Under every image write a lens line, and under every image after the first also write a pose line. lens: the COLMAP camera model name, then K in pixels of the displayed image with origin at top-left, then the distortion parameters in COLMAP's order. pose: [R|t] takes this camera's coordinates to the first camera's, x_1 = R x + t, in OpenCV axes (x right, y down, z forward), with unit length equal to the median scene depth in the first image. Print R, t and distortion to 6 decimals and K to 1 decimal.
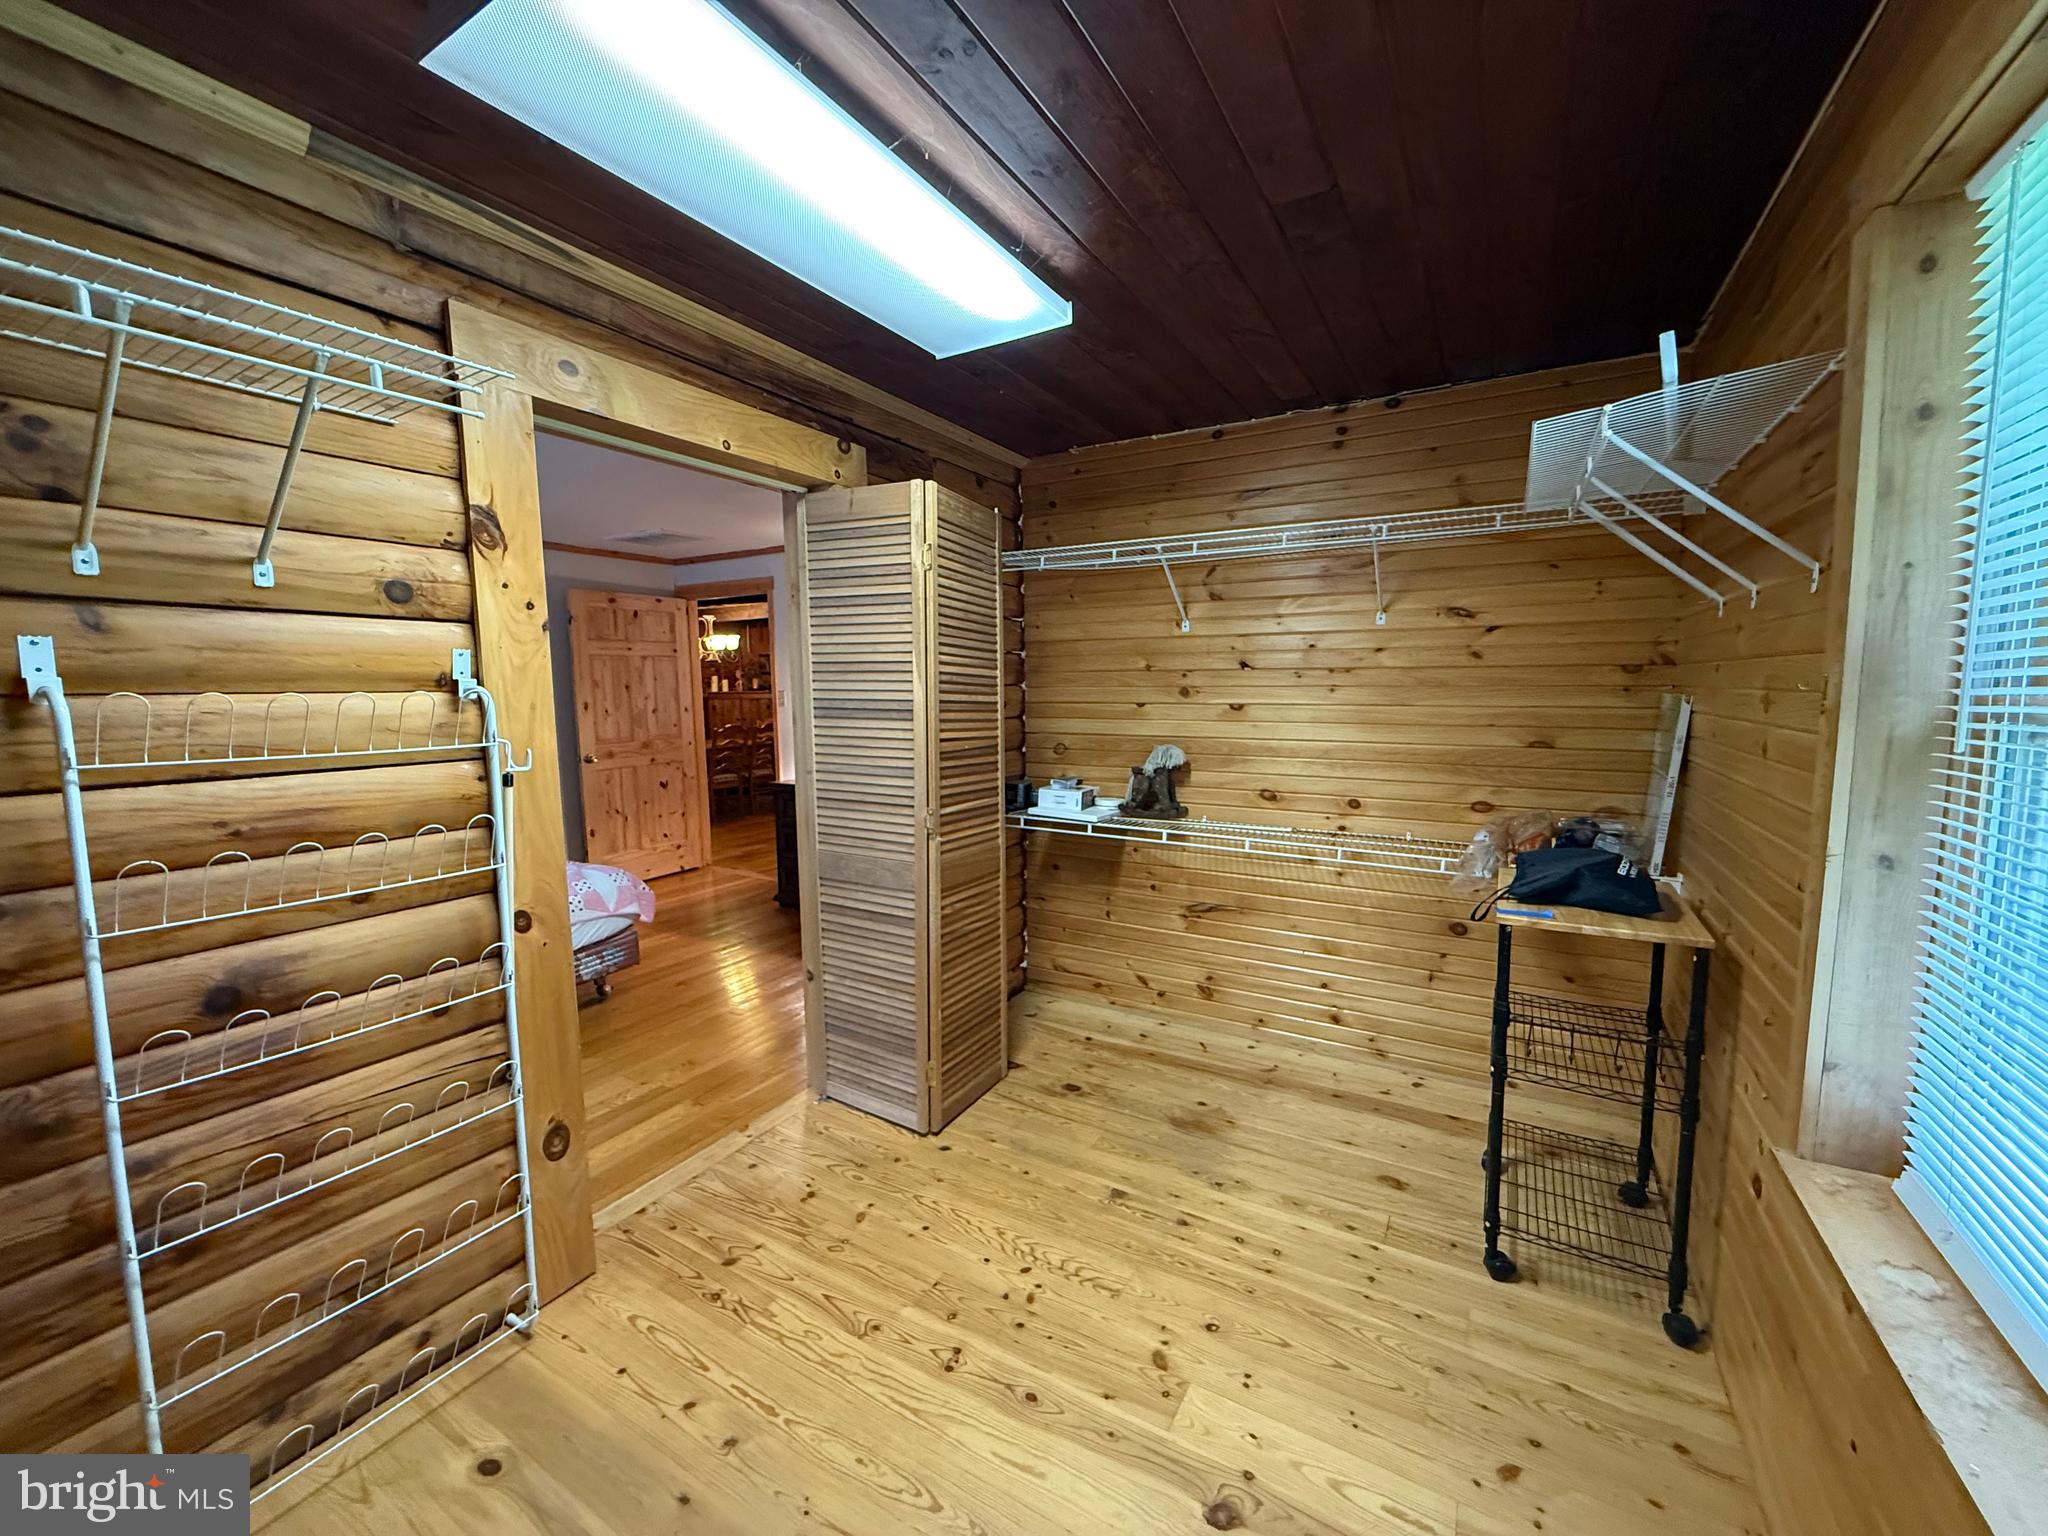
lens RADIAL K [[817.4, 0, 1021.9], [0, 817.4, 765.5], [0, 0, 1]] dist [-0.001396, 0.000589]
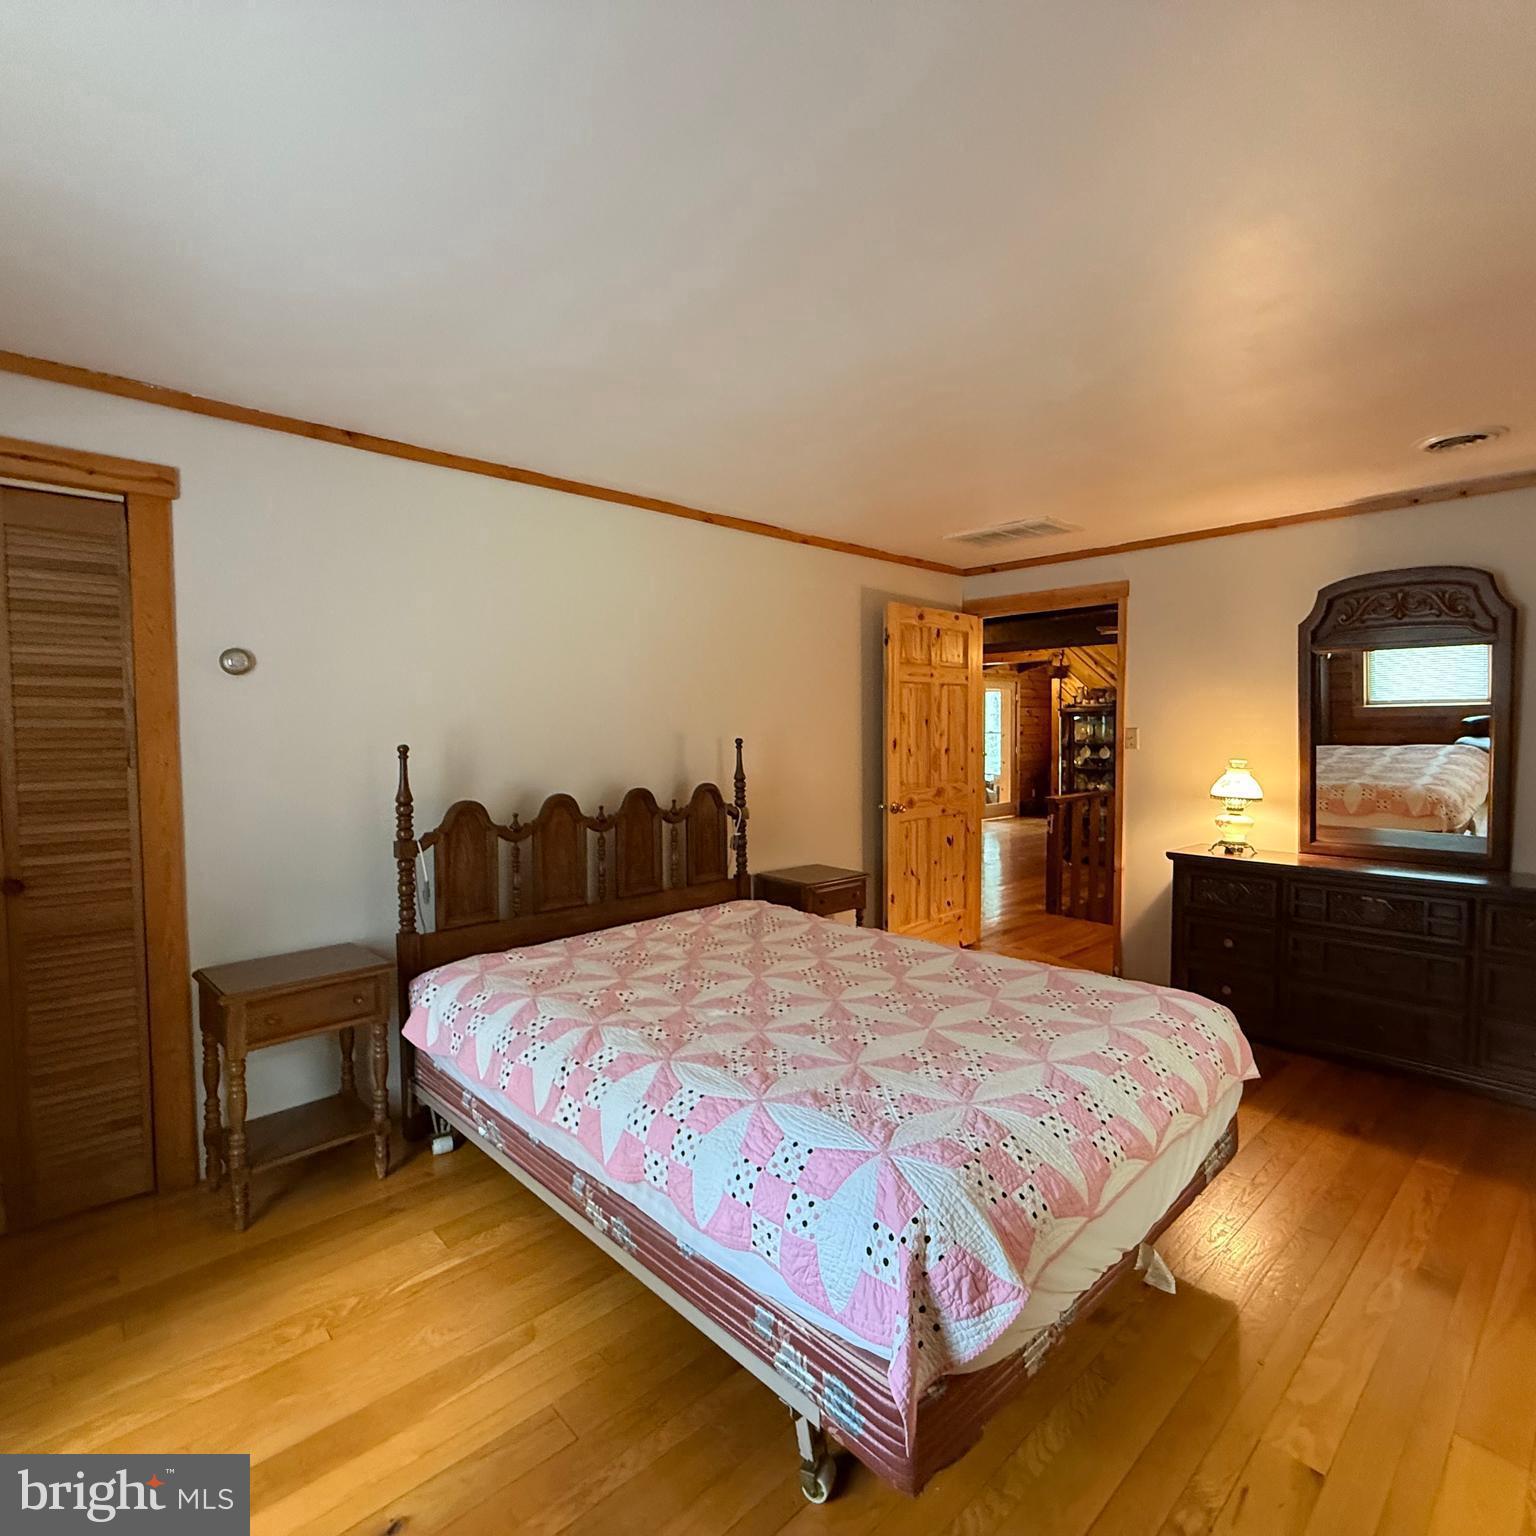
lens RADIAL K [[829.7, 0, 775.3], [0, 829.7, 768.2], [0, 0, 1]] dist [0.003502, 0.000573]
pose [[0.960278, 0.020551, -0.278287, -0.396425], [-0.034206, 0.998433, -0.044298, -0.006781], [0.276940, 0.052058, 0.959476, 0.158410]]
